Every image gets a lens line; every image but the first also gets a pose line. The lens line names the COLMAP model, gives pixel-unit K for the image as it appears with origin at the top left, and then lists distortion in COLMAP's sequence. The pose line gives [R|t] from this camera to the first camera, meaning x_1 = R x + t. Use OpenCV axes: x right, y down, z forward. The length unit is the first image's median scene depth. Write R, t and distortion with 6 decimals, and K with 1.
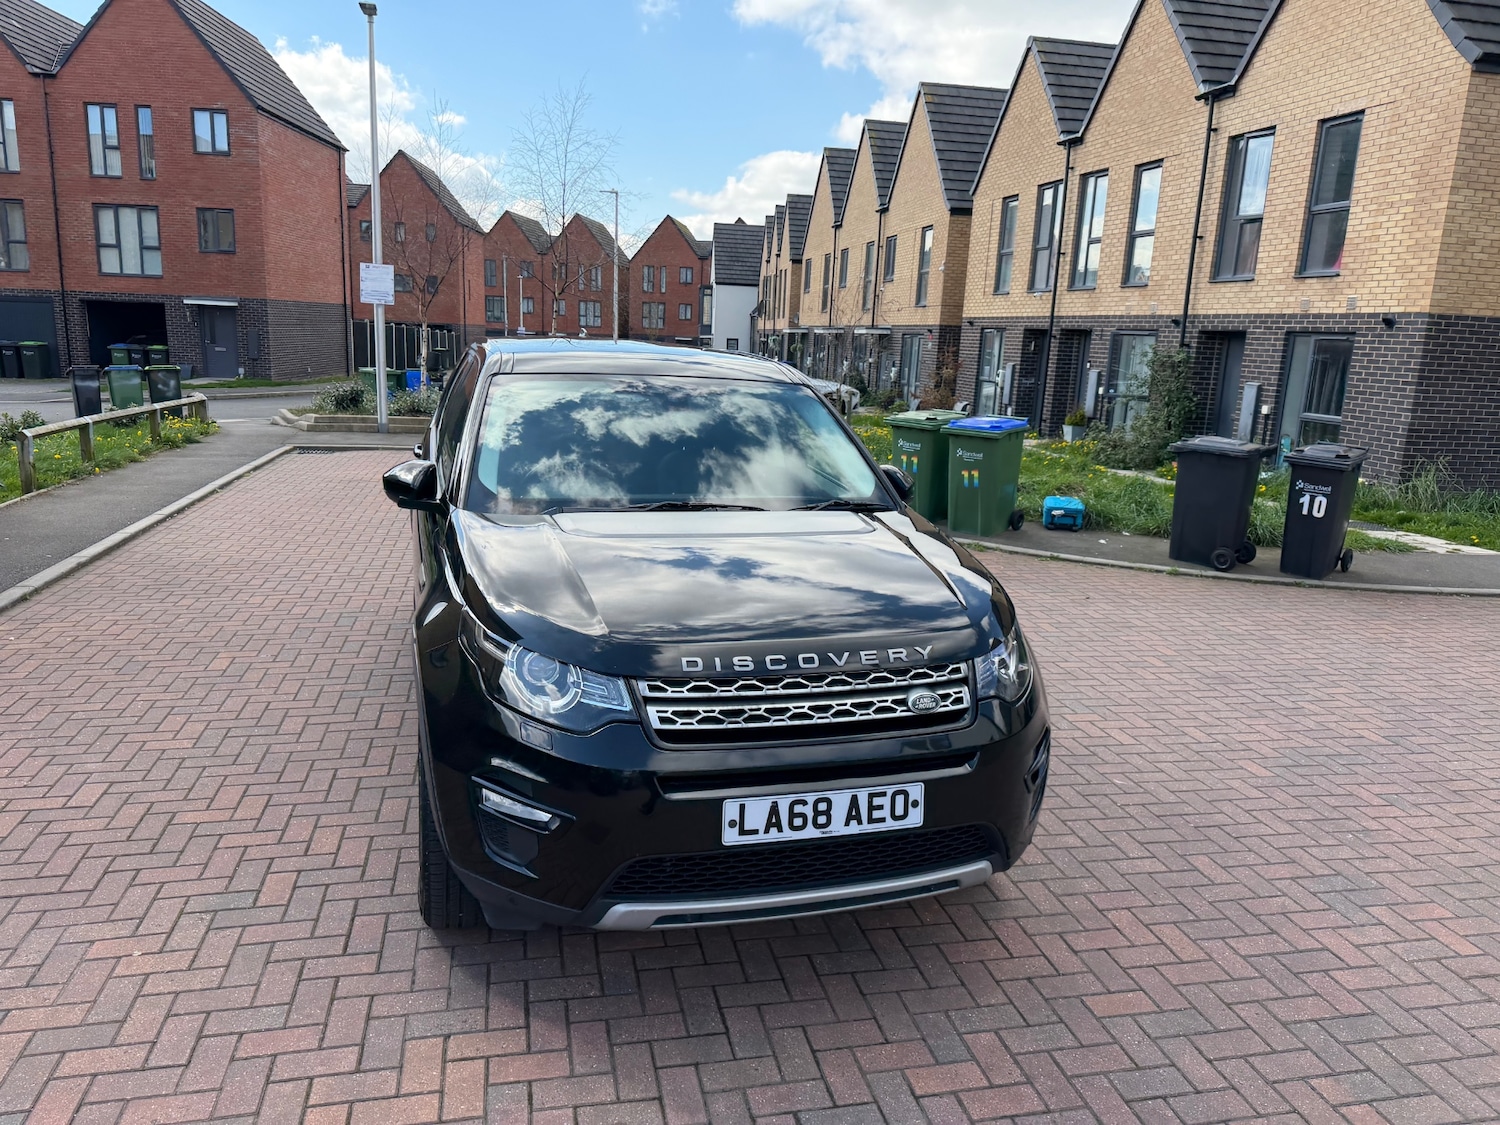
lens RADIAL K [[1055.8, 0, 742.9], [0, 1055.8, 582.2], [0, 0, 1]] dist [0.038046, -0.049679]
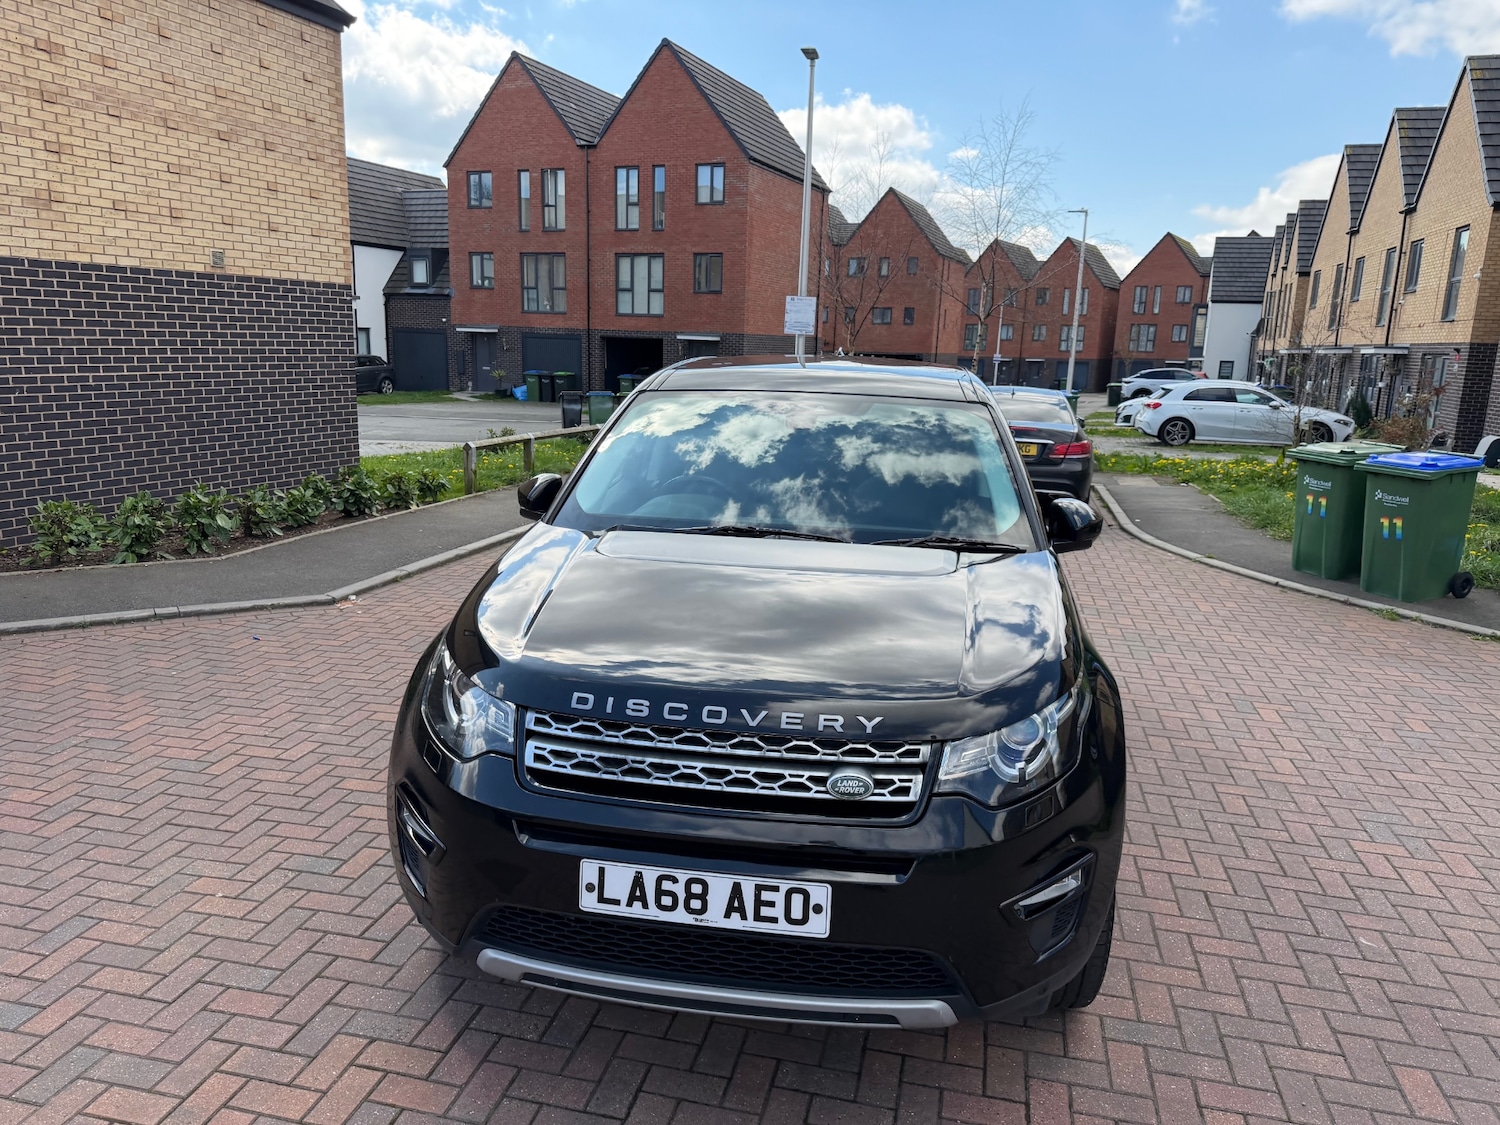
lens RADIAL K [[1055.8, 0, 740.9], [0, 1055.8, 581.7], [0, 0, 1]] dist [0.038046, -0.049679]
pose [[0.899453, 0.080017, -0.429629, 0.091705], [-0.091239, 0.995814, -0.005547, -0.006238], [0.427387, 0.044189, 0.902988, 0.048823]]
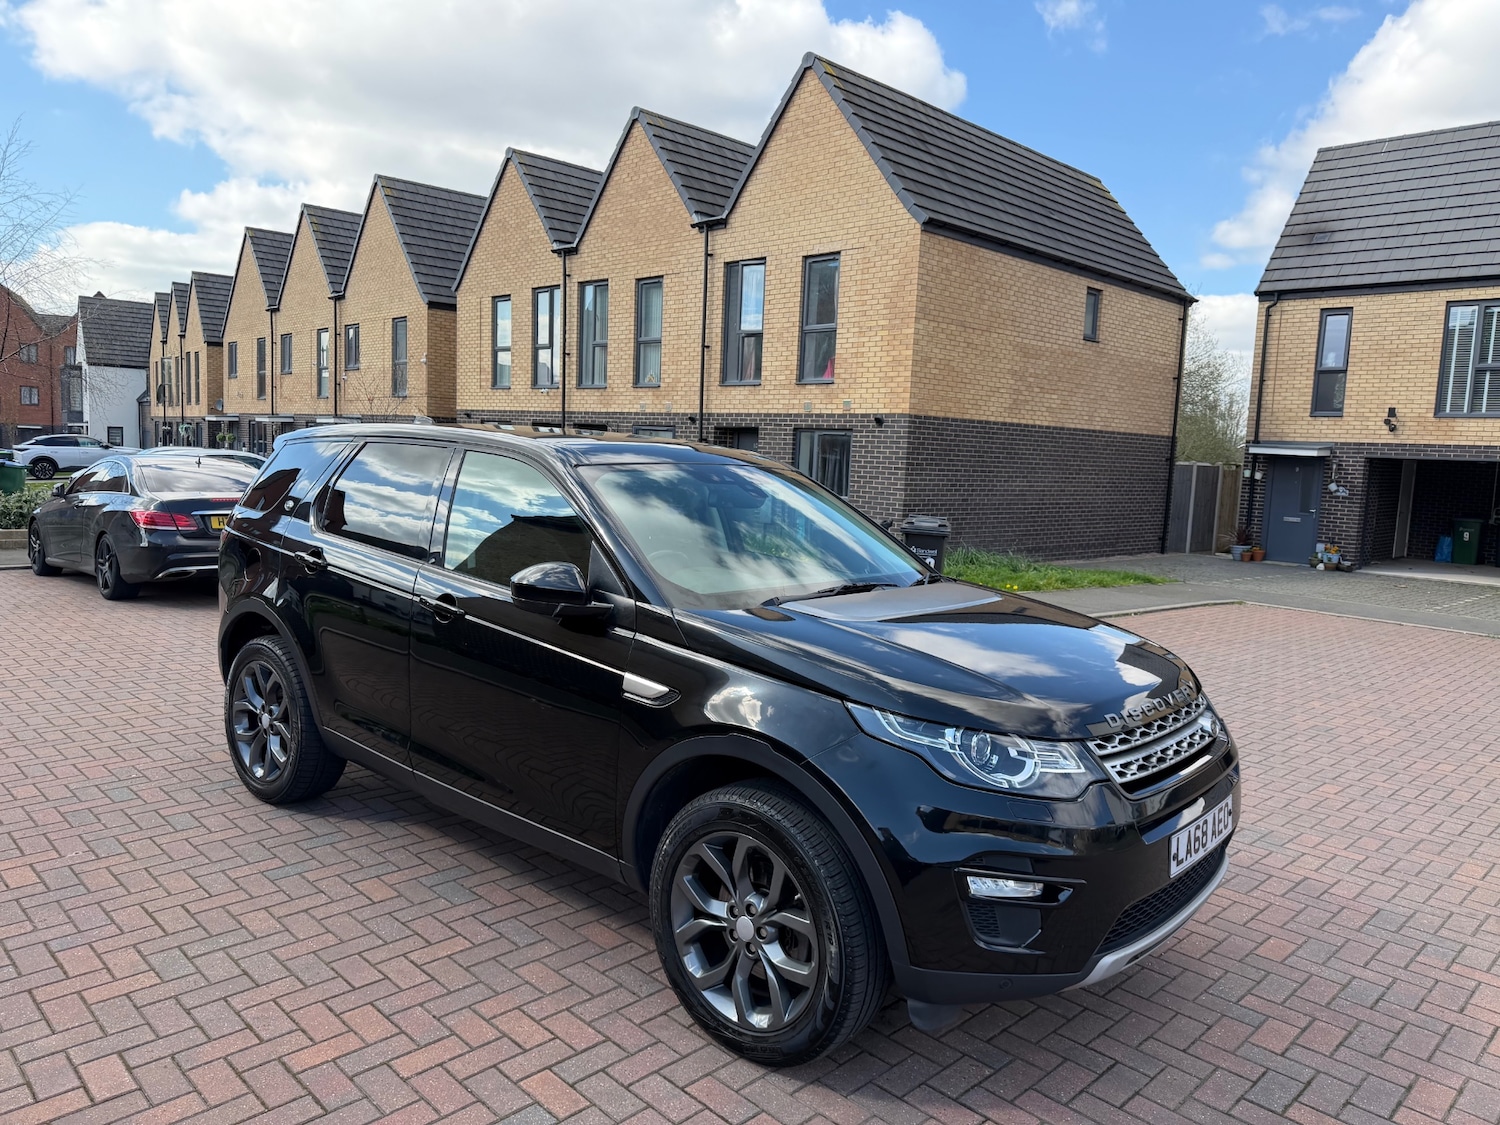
lens RADIAL K [[1055.8, 0, 752.8], [0, 1055.8, 588.0], [0, 0, 1]] dist [0.038046, -0.049679]
pose [[0.840237, -0.073444, 0.537222, -0.190120], [0.116416, 0.992114, -0.046447, -0.010087], [-0.529574, 0.101568, 0.842161, 0.053513]]
